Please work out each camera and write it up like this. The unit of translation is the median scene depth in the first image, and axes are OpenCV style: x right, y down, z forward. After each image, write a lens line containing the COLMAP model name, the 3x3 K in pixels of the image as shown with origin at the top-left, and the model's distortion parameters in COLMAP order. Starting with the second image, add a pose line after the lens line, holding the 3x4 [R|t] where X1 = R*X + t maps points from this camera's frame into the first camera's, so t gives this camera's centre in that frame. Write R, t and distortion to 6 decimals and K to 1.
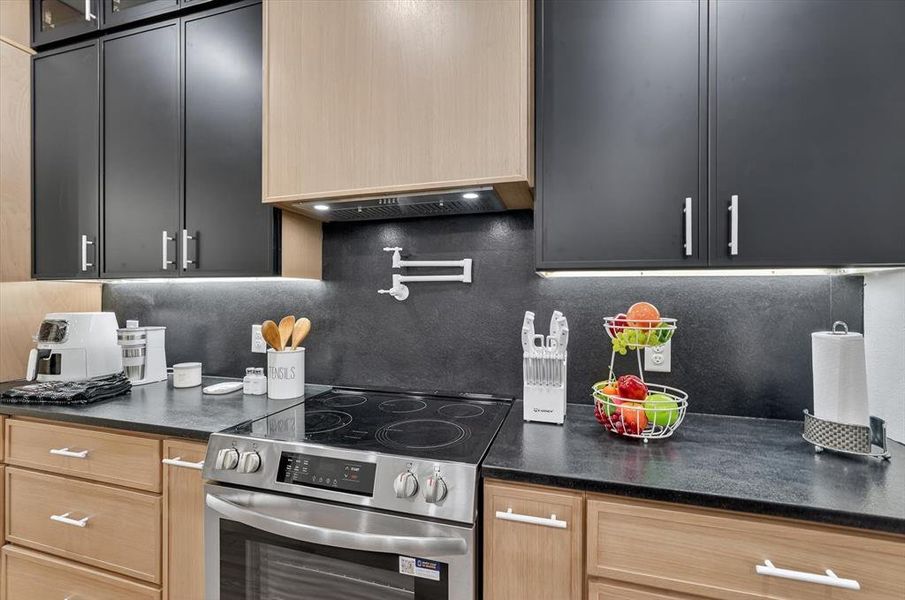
lens RADIAL K [[398.9, 0, 451.0], [0, 398.9, 299.3], [0, 0, 1]] dist [-0.000318, 0.000483]
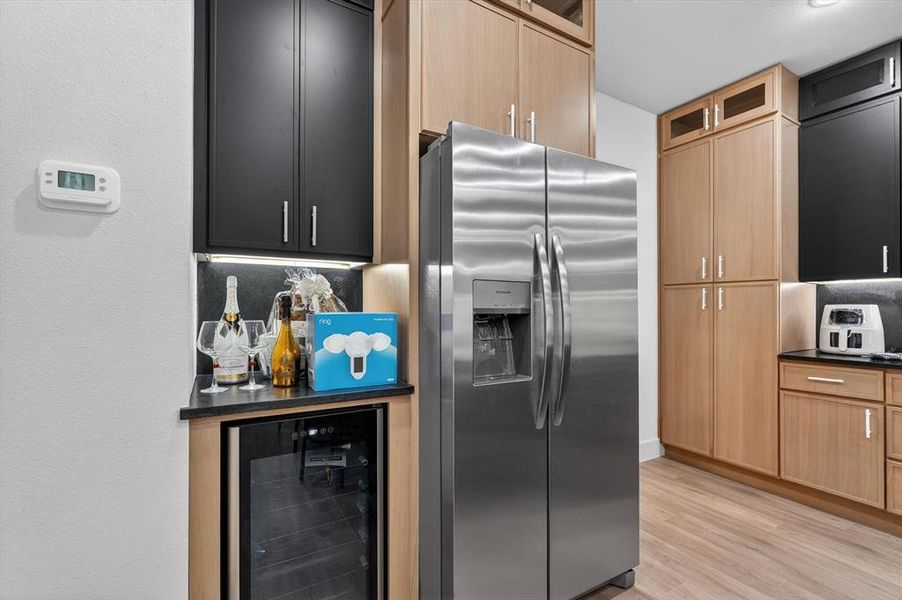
lens RADIAL K [[397.6, 0, 449.5], [0, 397.6, 299.3], [0, 0, 1]] dist [-0.000318, 0.000483]
pose [[0.727414, -0.006876, -0.686164, -1.156623], [-0.007818, 0.999802, -0.018307, 0.059334], [0.686154, 0.018682, 0.727217, -1.055729]]
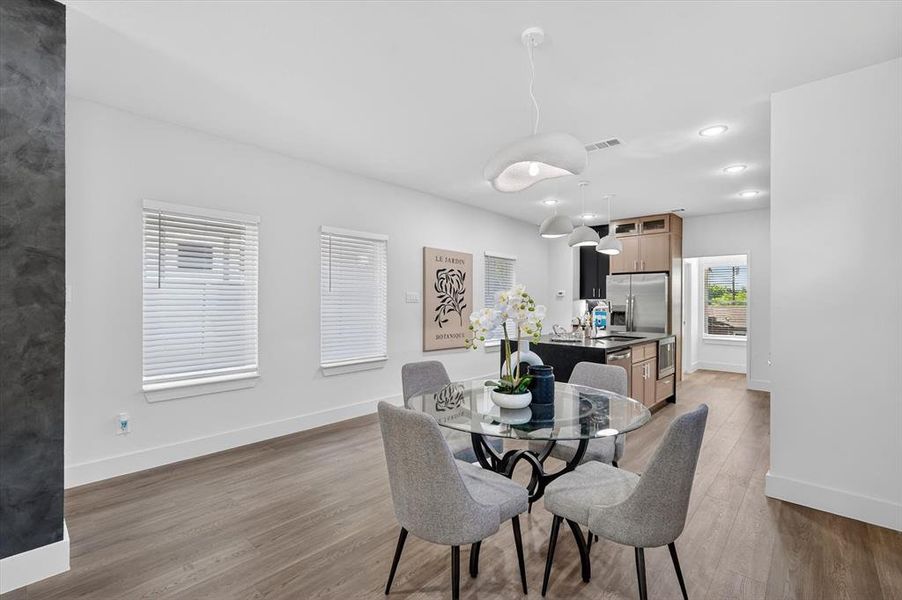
lens RADIAL K [[404.7, 0, 454.7], [0, 404.7, 299.6], [0, 0, 1]] dist [0.000670, 0.000174]
pose [[-0.421331, -0.012319, -0.906823, 2.864242], [-0.012293, 0.999893, -0.007871, -0.000705], [0.906823, 0.007832, -0.421438, -0.130536]]
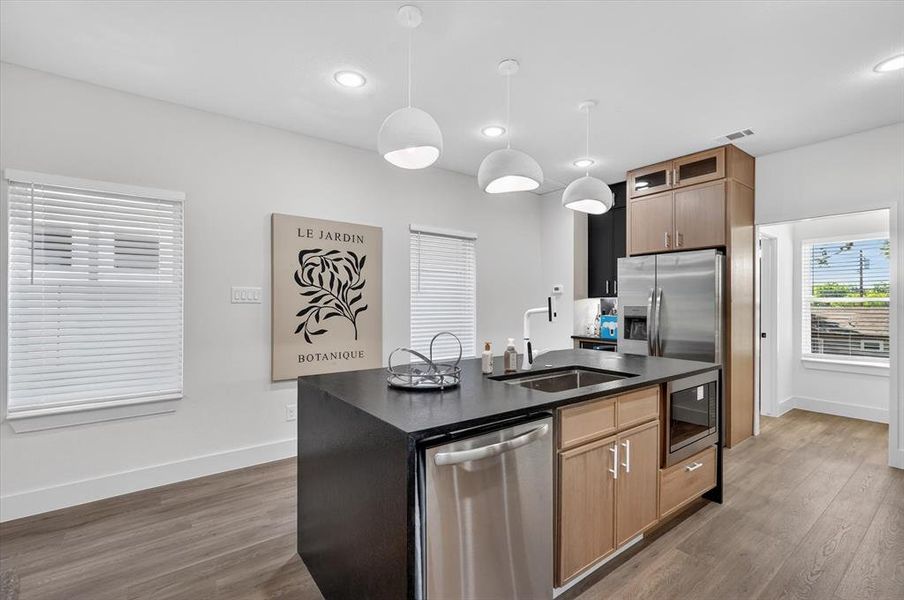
lens RADIAL K [[402.0, 0, 452.0], [0, 402.0, 300.0], [0, 0, 1]] dist [0.000967, 0.000333]
pose [[-0.585292, -0.012739, -0.810722, 1.084525], [-0.007427, 0.999919, -0.010350, -0.000405], [0.810788, -0.000037, -0.585339, 0.182319]]
